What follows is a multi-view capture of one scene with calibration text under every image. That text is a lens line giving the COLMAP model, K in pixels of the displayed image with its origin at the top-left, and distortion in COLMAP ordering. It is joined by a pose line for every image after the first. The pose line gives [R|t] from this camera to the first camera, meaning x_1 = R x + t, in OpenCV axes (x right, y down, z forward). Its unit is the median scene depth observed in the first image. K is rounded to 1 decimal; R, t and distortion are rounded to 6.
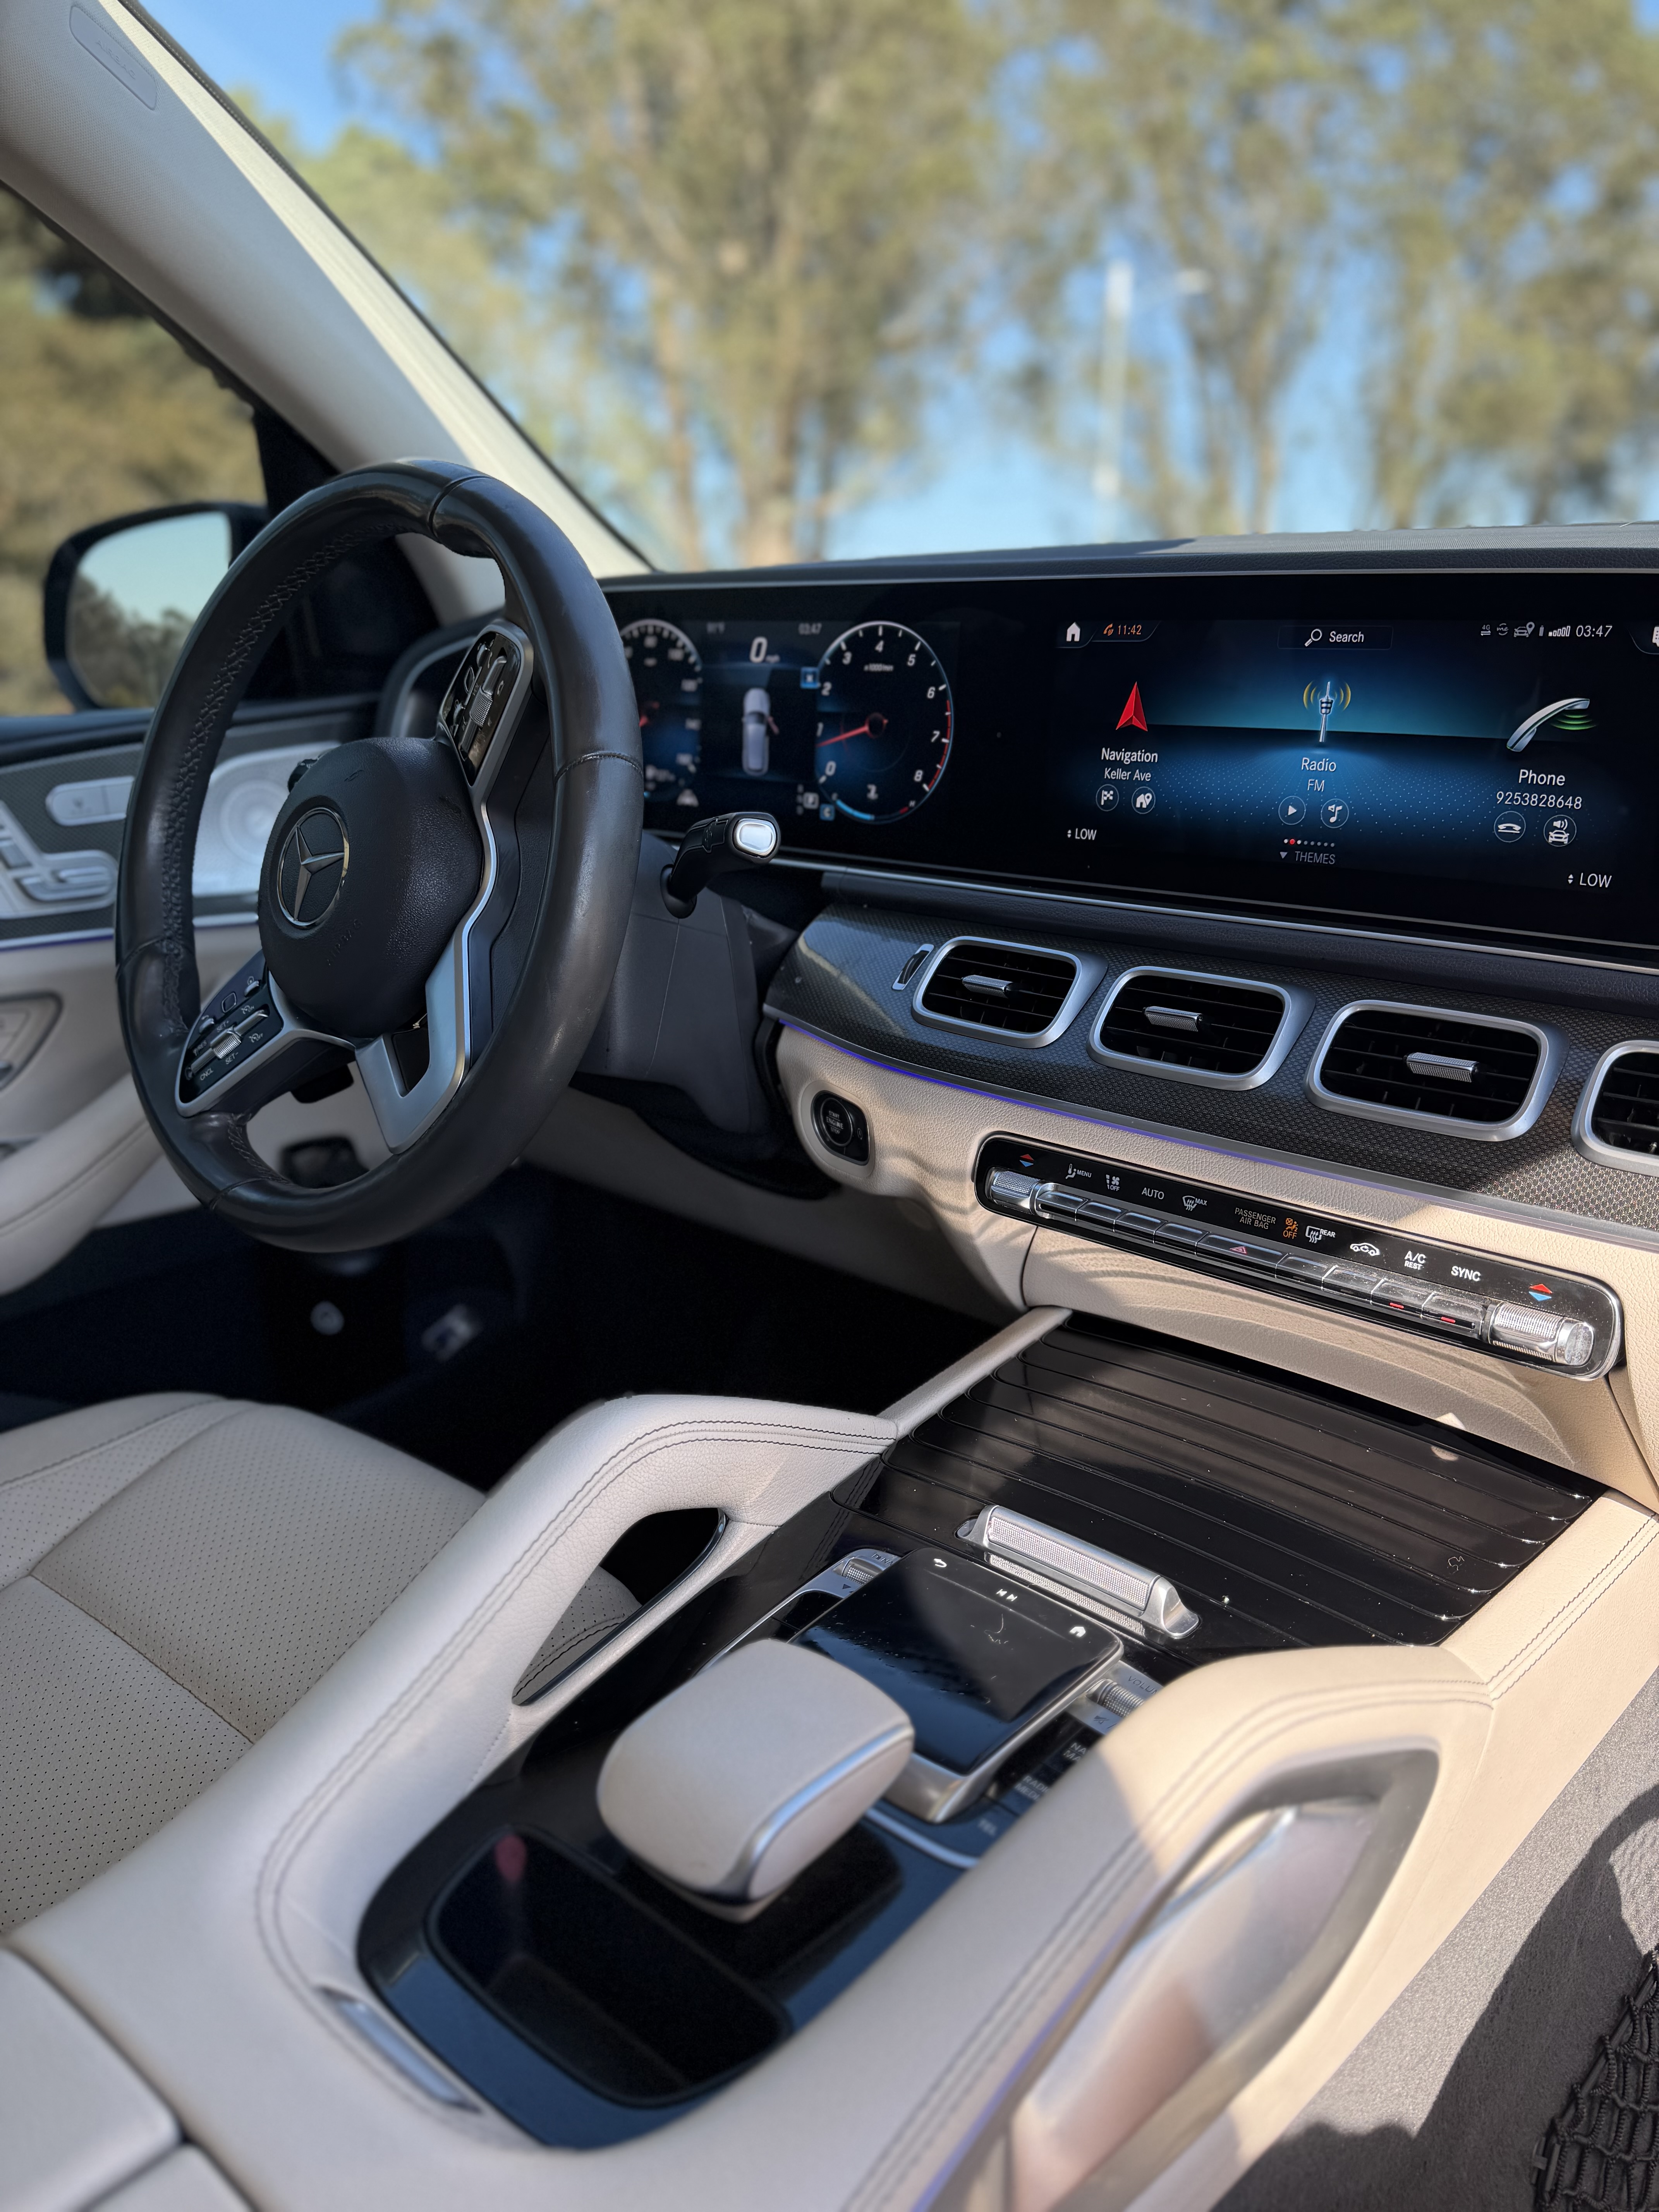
lens RADIAL K [[1581.5, 0, 829.3], [0, 1581.5, 1105.0], [0, 0, 1]] dist [0.009515, -0.021938]
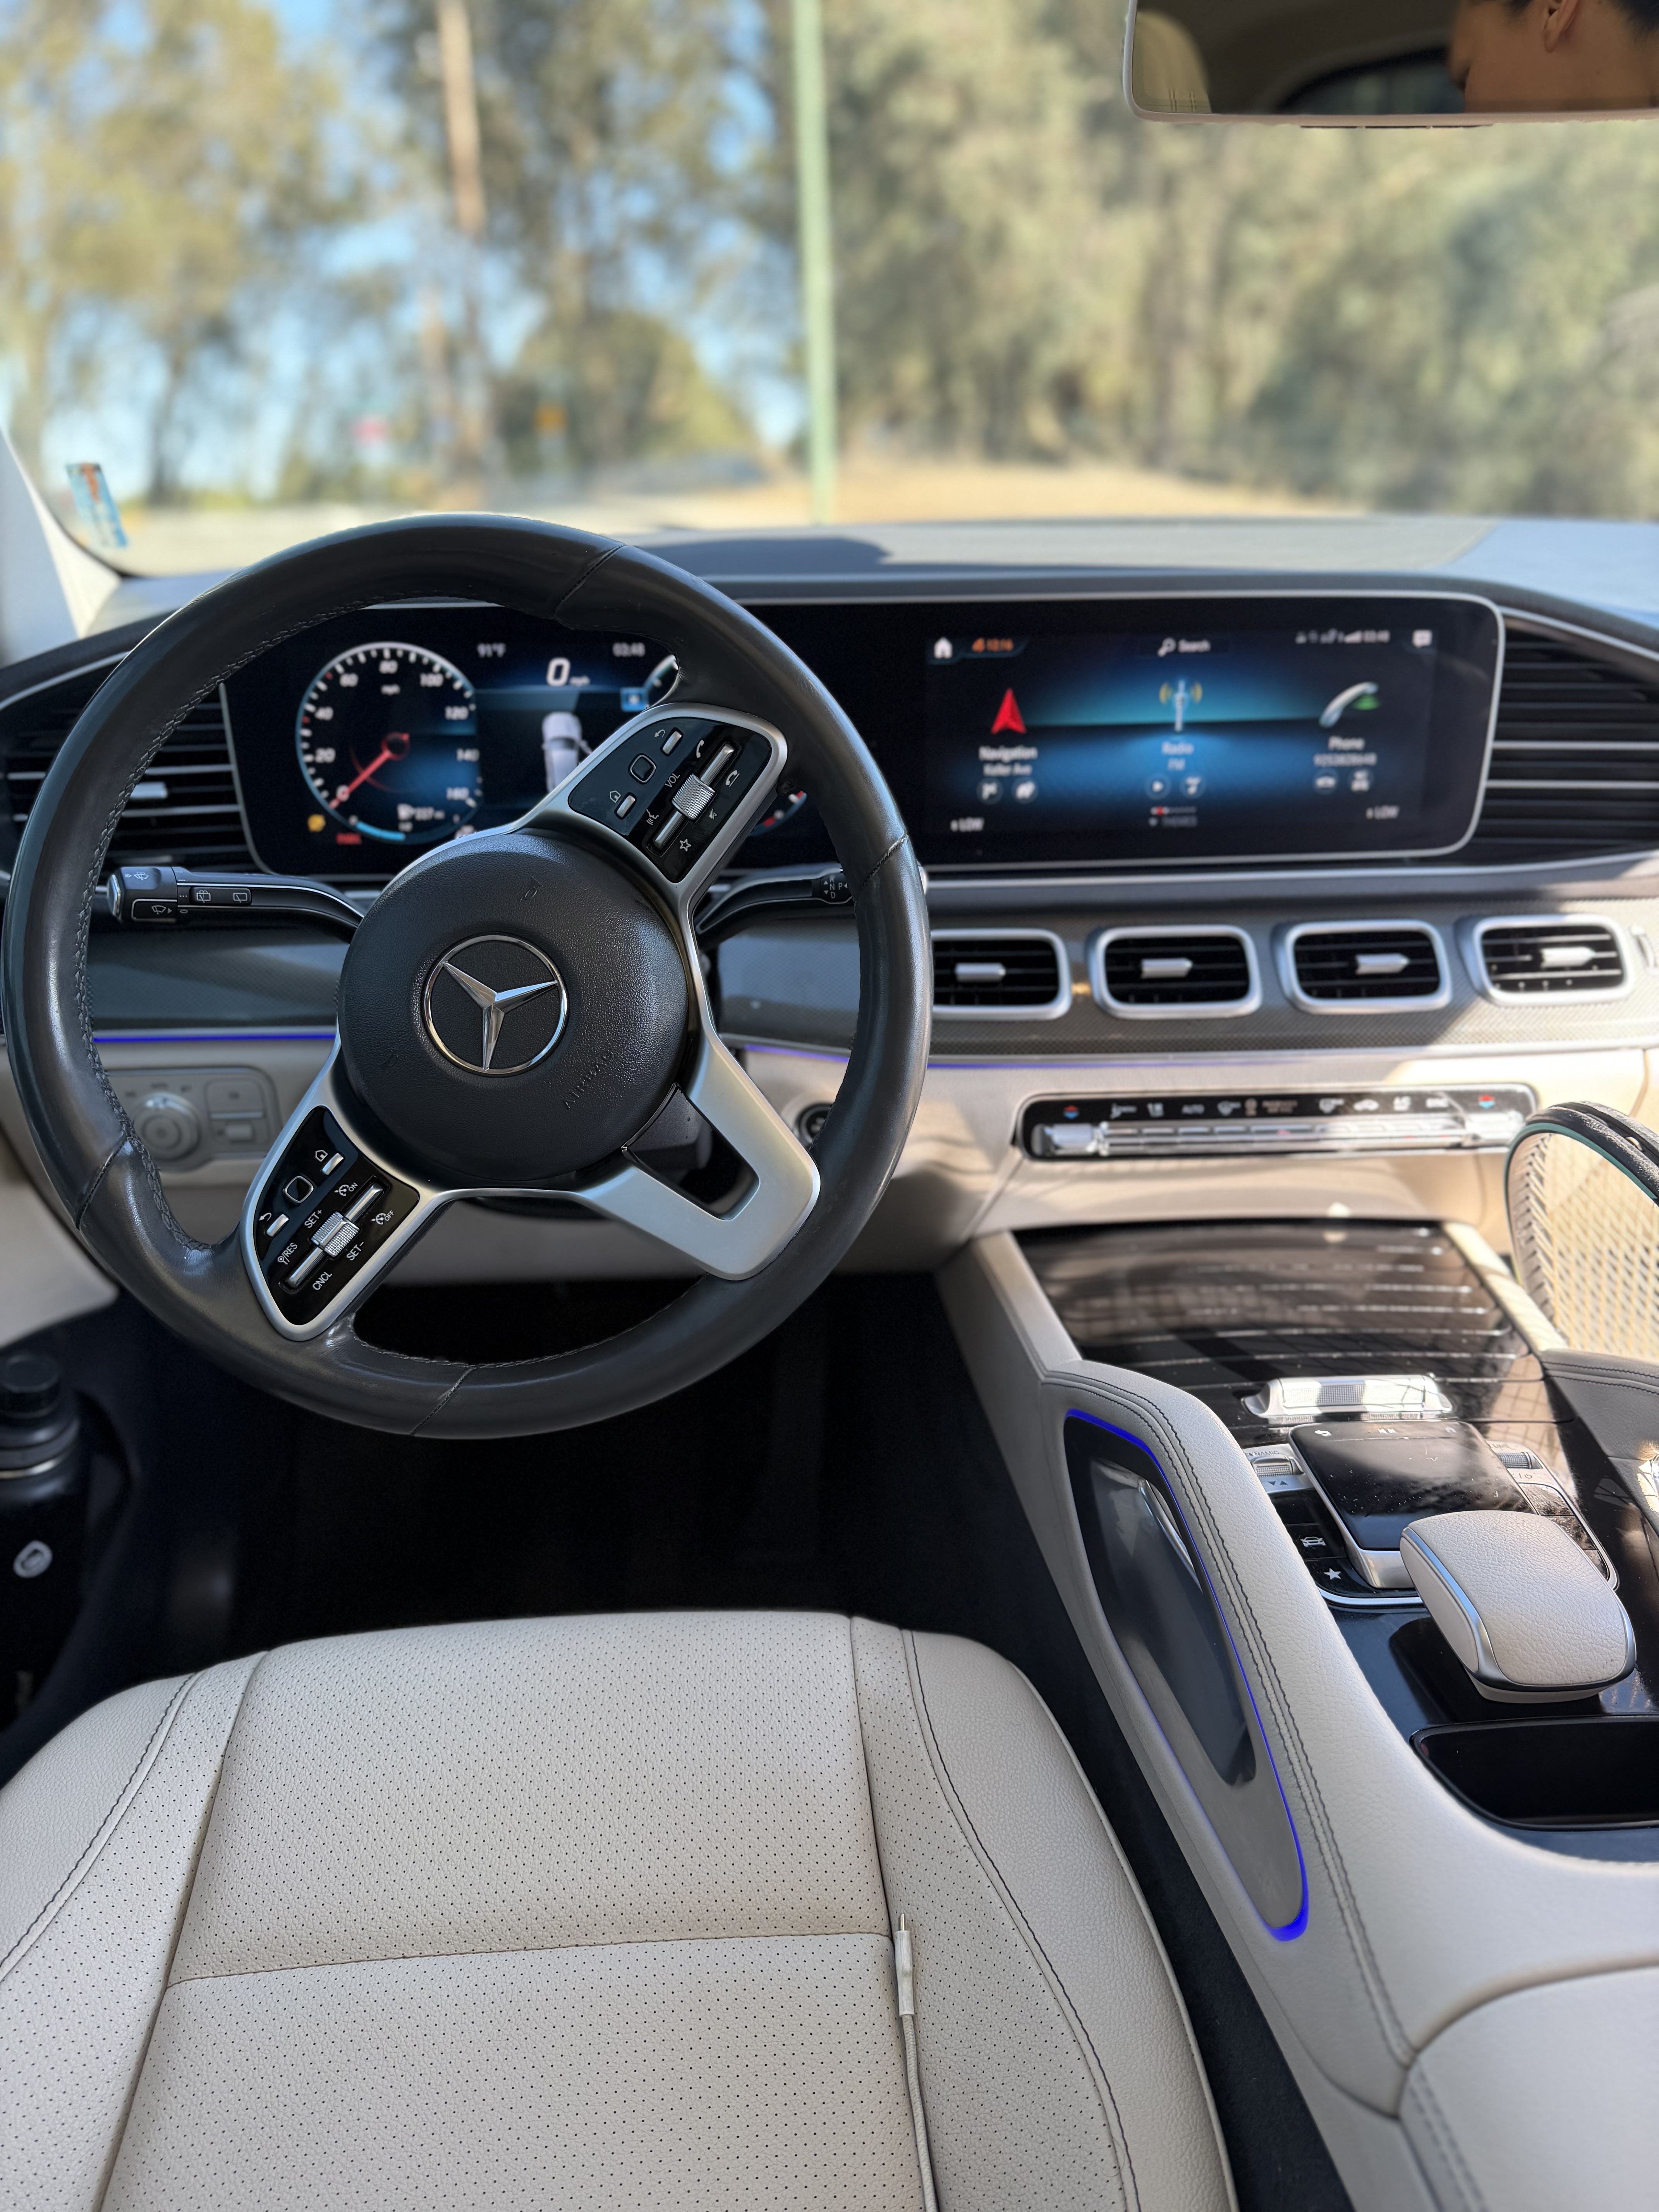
lens RADIAL K [[1581.5, 0, 829.1], [0, 1581.5, 1106.7], [0, 0, 1]] dist [0.009515, -0.021938]
pose [[0.719283, -0.261813, 0.643495, -0.715773], [0.208549, 0.964922, 0.159479, -0.182313], [-0.662676, 0.019490, 0.748653, 0.224380]]
